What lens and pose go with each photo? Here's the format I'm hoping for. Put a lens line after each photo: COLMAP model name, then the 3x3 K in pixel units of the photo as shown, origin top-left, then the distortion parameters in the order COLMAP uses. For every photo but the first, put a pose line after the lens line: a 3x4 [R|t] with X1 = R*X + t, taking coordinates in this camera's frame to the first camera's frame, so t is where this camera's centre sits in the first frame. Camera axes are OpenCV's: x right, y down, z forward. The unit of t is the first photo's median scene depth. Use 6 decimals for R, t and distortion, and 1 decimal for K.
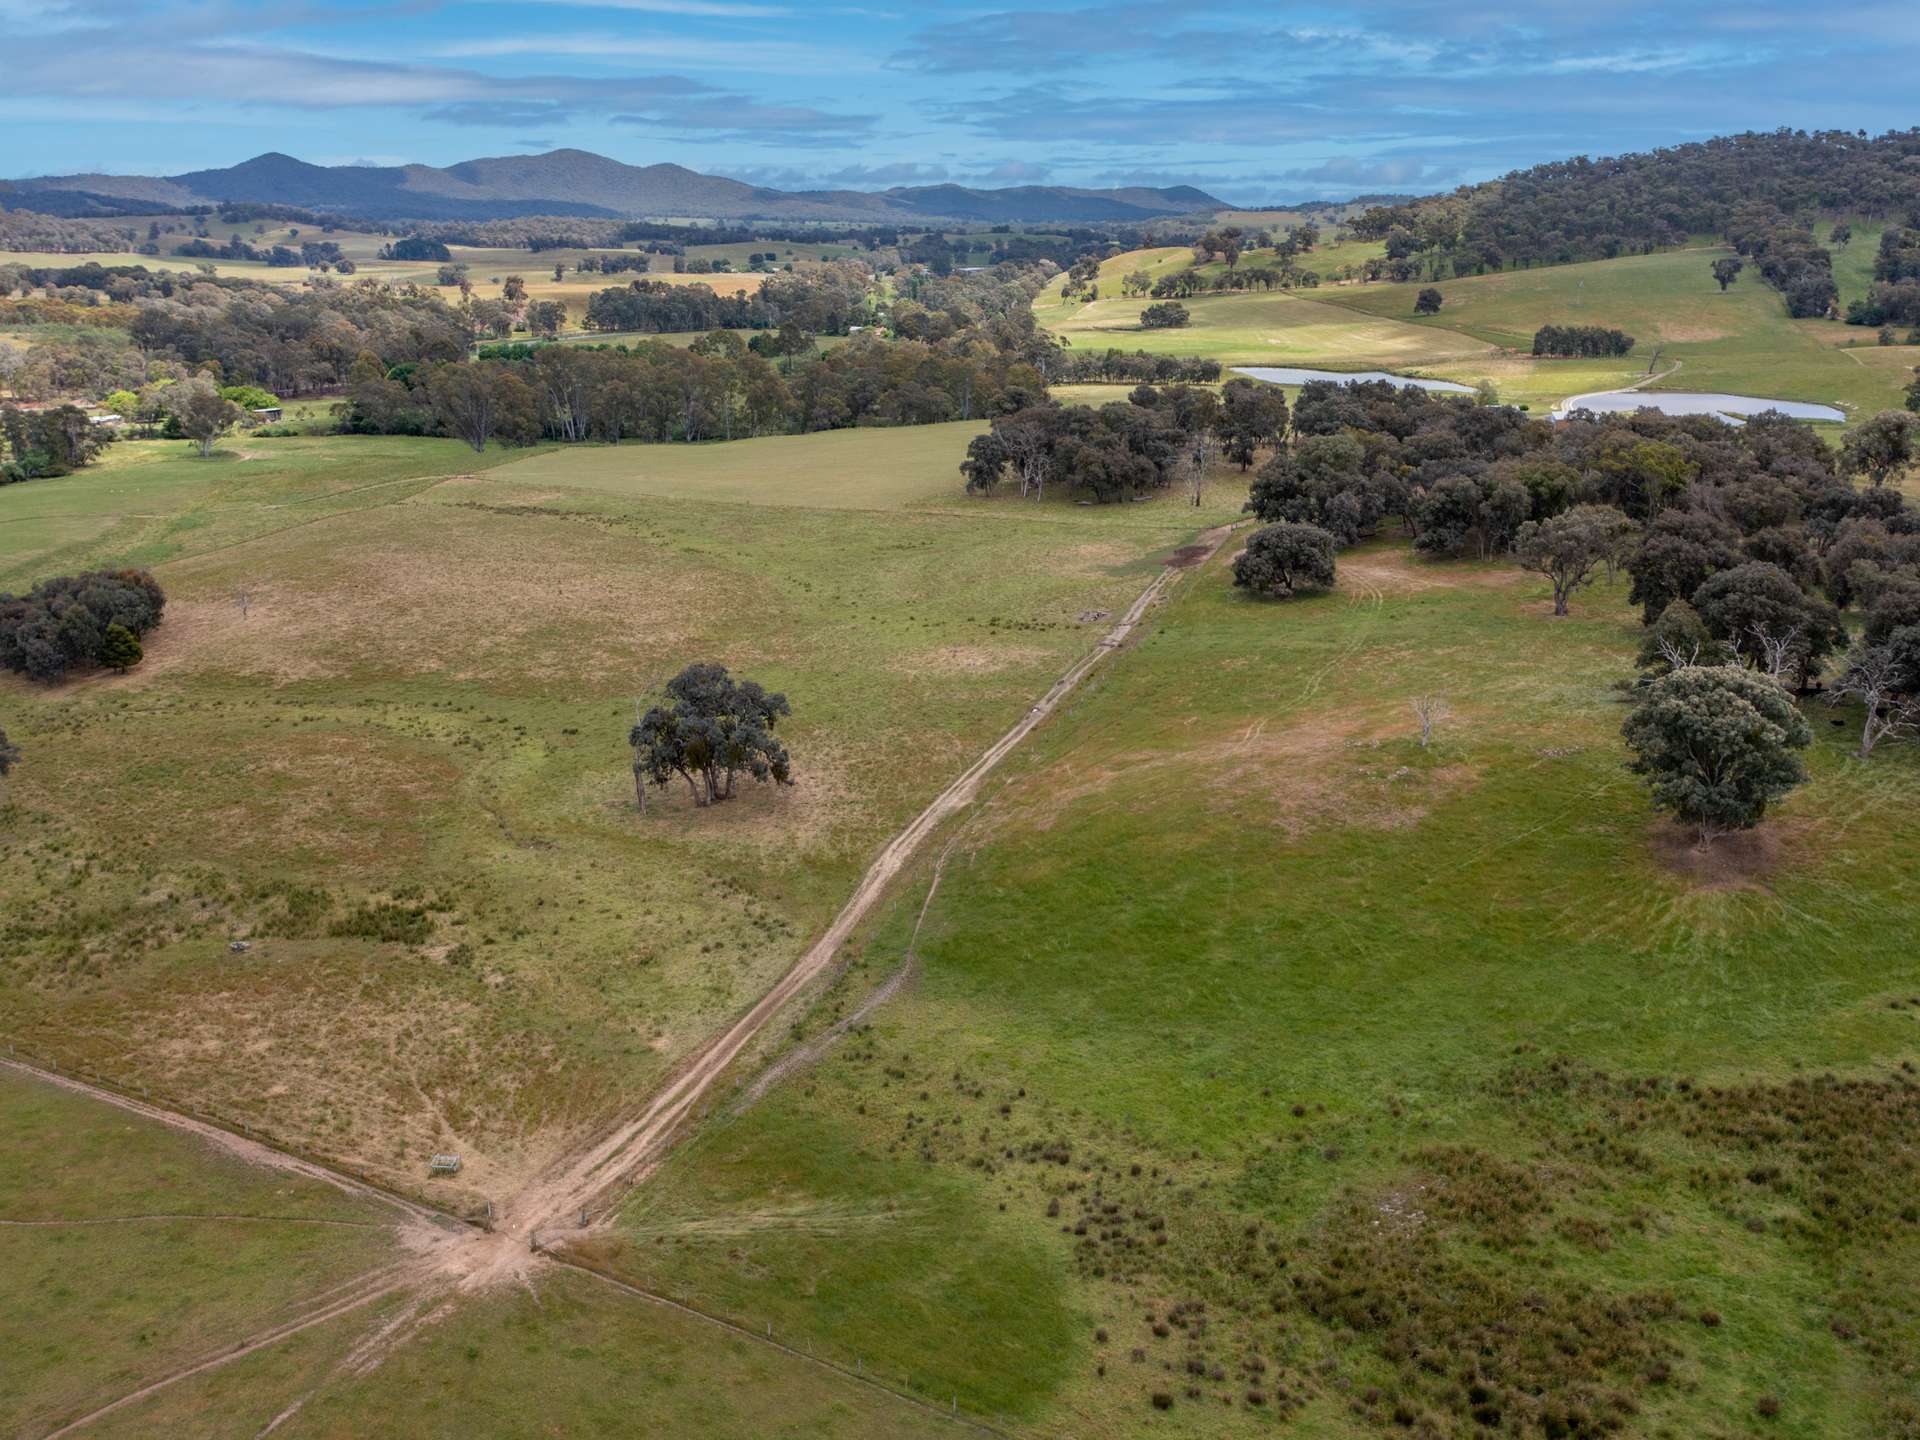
lens RADIAL K [[1652.3, 0, 960.0], [0, 1652.3, 720.0], [0, 0, 1]] dist [-0.031560, 0.005757]
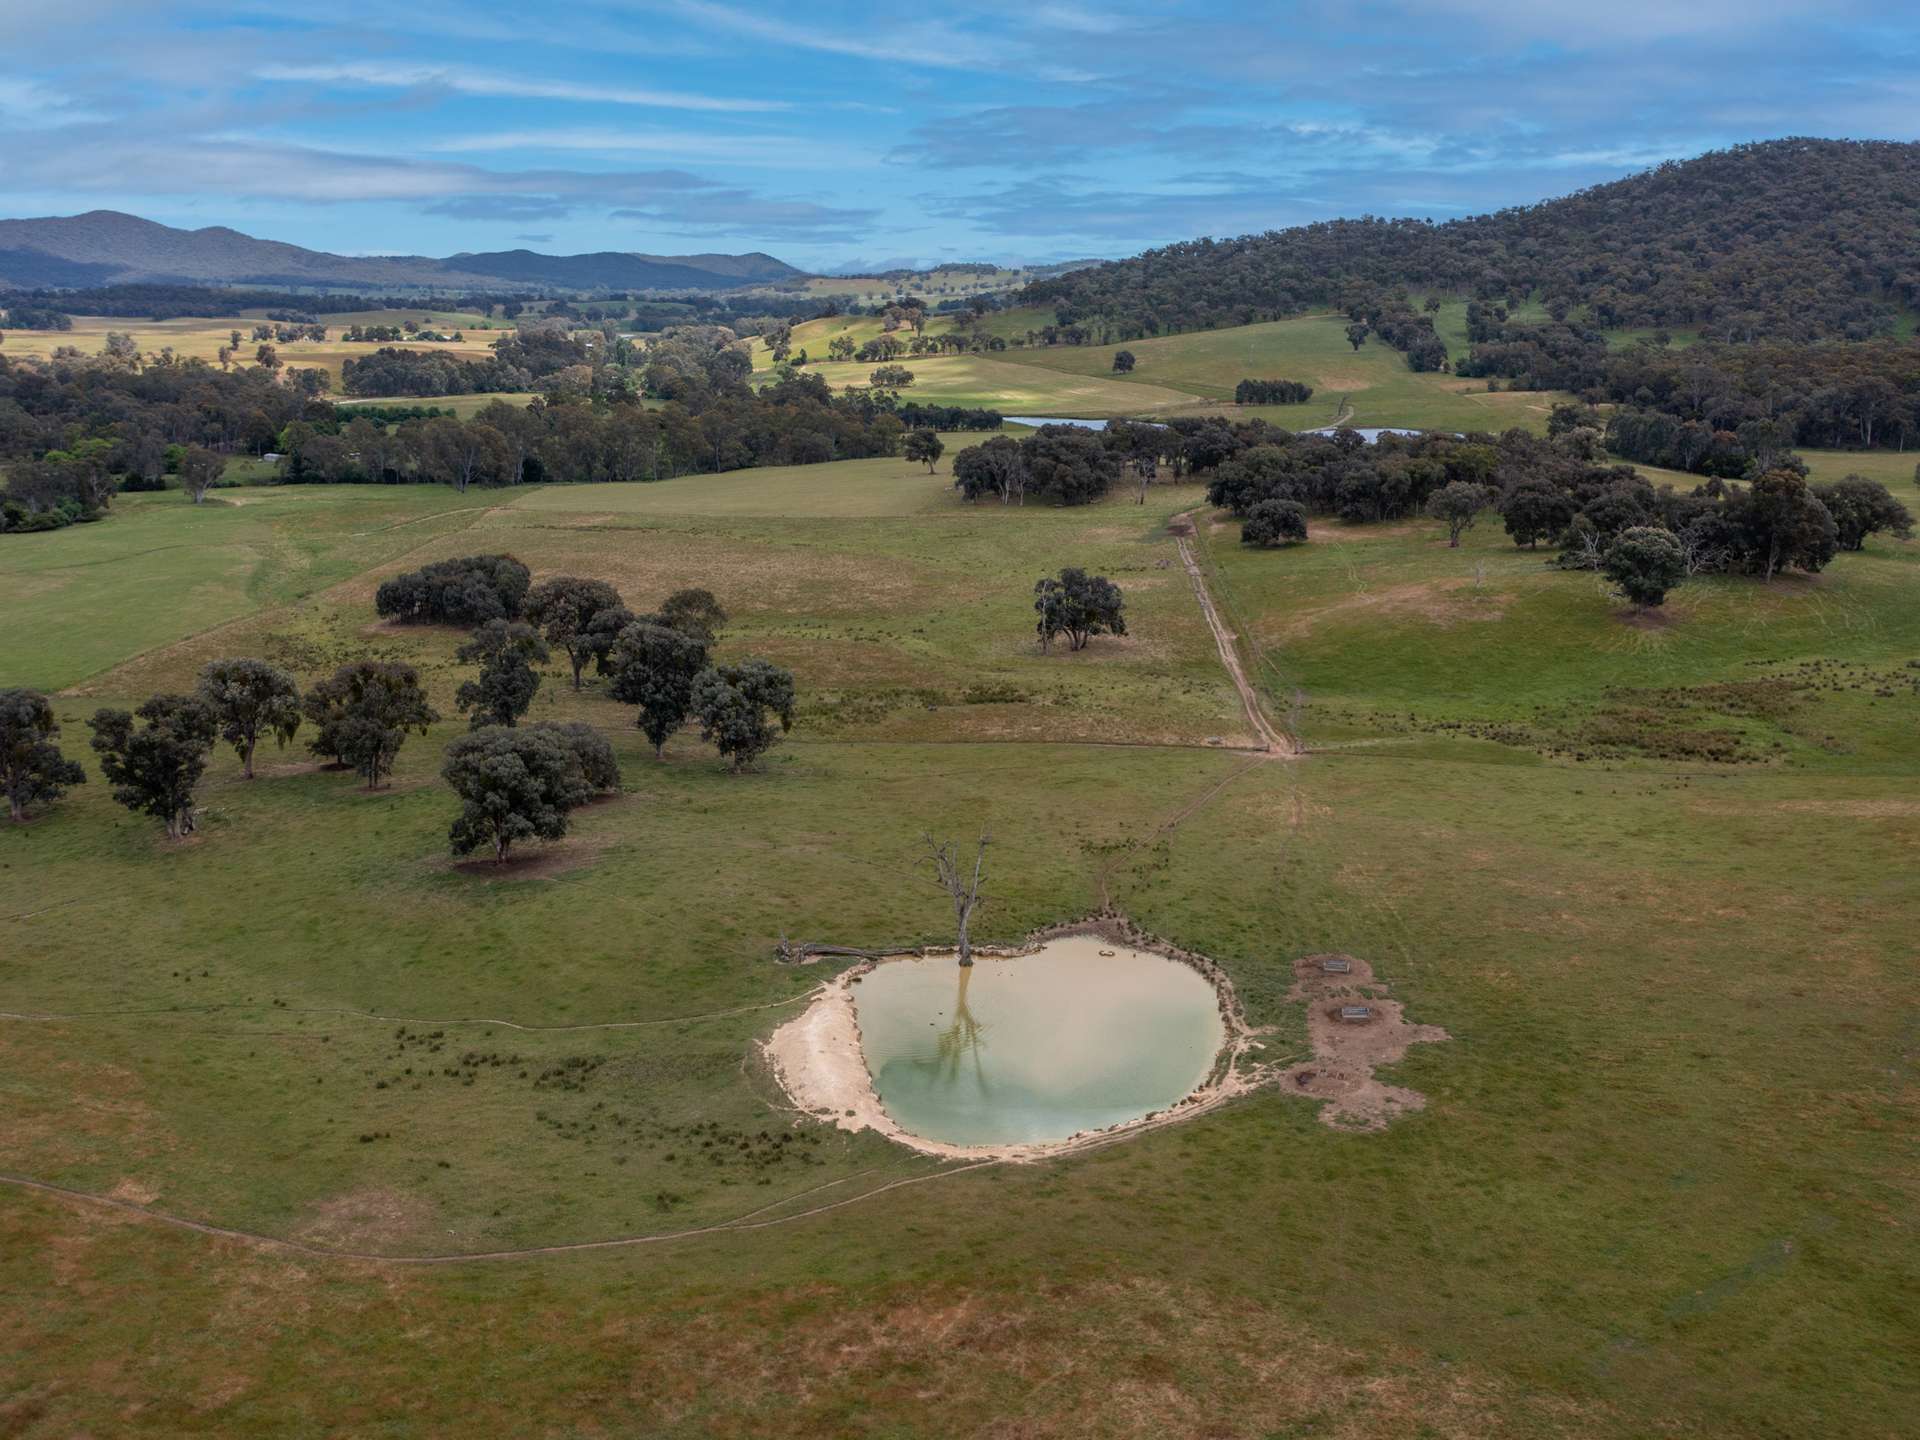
lens RADIAL K [[1652.3, 0, 960.0], [0, 1652.3, 720.0], [0, 0, 1]] dist [-0.031560, 0.005757]
pose [[0.970059, -0.056702, 0.236156, -0.124877], [0.065537, 0.997407, -0.029728, 0.030490], [-0.233858, 0.044315, 0.971260, -0.114835]]
